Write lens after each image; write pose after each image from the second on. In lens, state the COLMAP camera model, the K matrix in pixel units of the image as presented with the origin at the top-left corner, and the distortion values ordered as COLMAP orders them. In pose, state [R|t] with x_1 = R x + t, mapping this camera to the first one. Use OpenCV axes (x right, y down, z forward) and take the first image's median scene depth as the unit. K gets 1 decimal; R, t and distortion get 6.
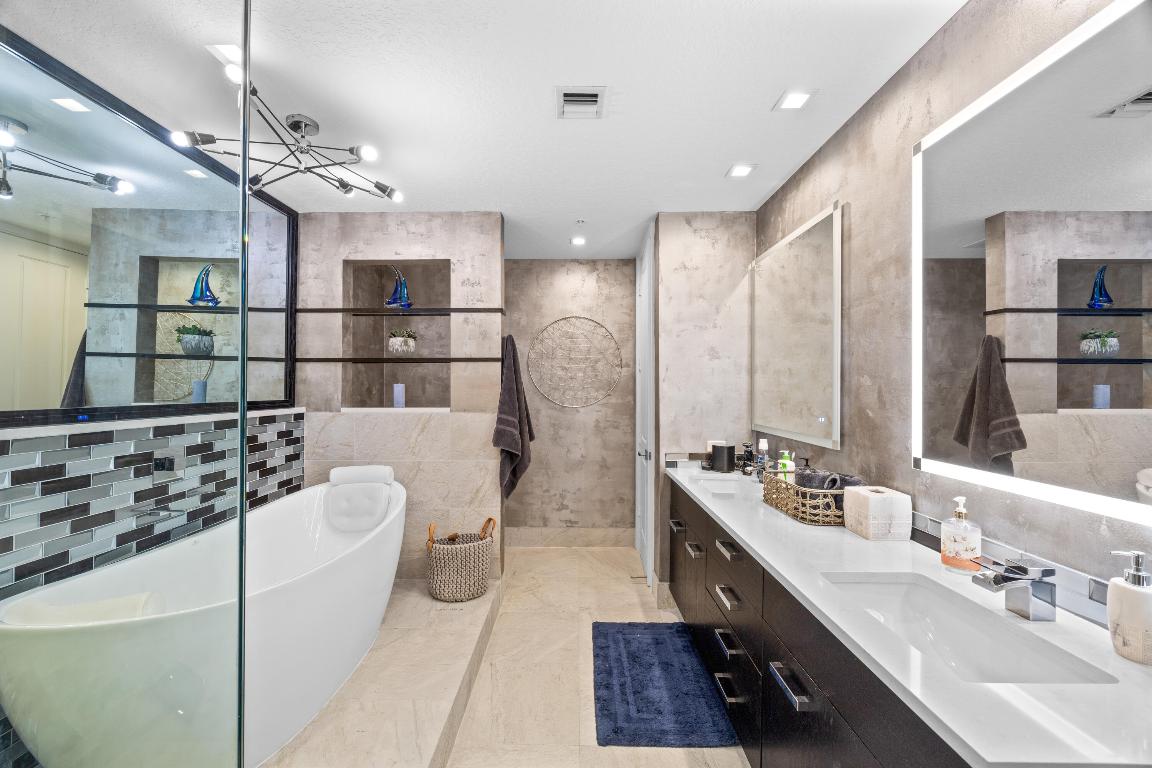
lens RADIAL K [[440.7, 0, 573.5], [0, 440.7, 384.1], [0, 0, 1]] dist [-0.000877, -0.000839]
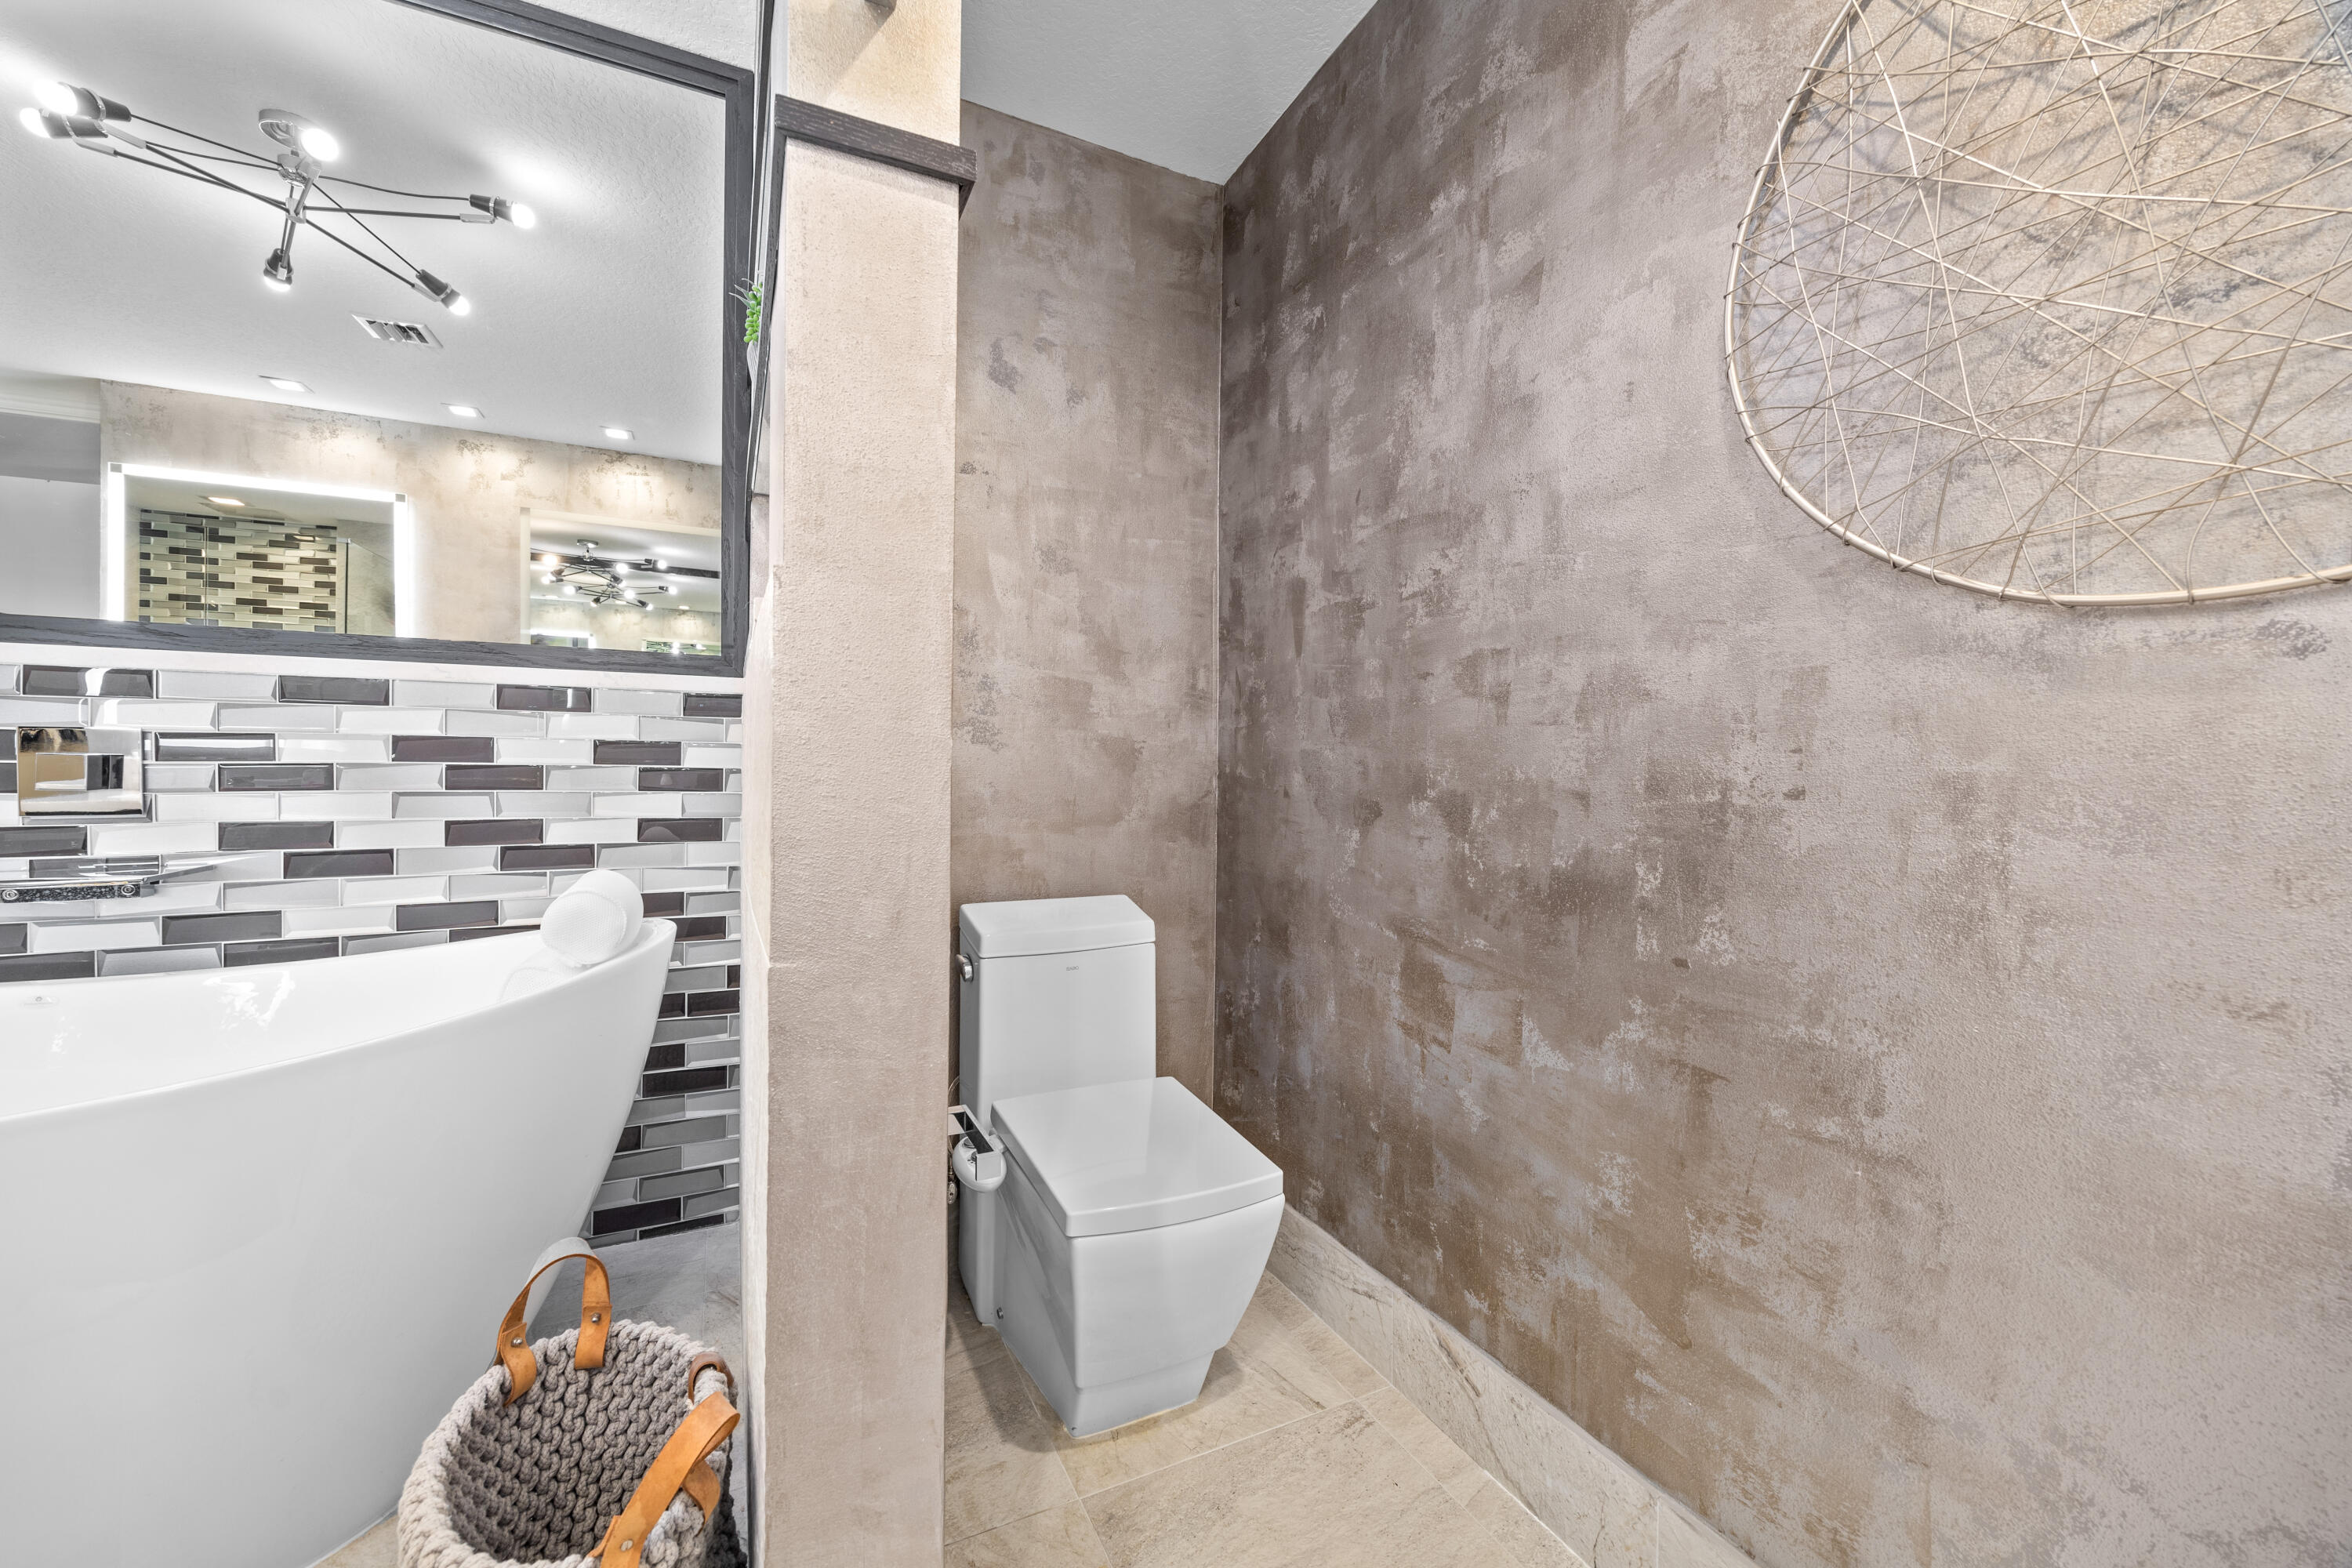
lens RADIAL K [[899.8, 0, 1178.0], [0, 899.8, 779.2], [0, 0, 1]] dist [-0.000877, -0.000839]
pose [[0.433726, 0.003577, -0.901038, 0.074702], [-0.000107, 0.999992, 0.003919, 0.089004], [0.901045, -0.001603, 0.433723, 0.727578]]
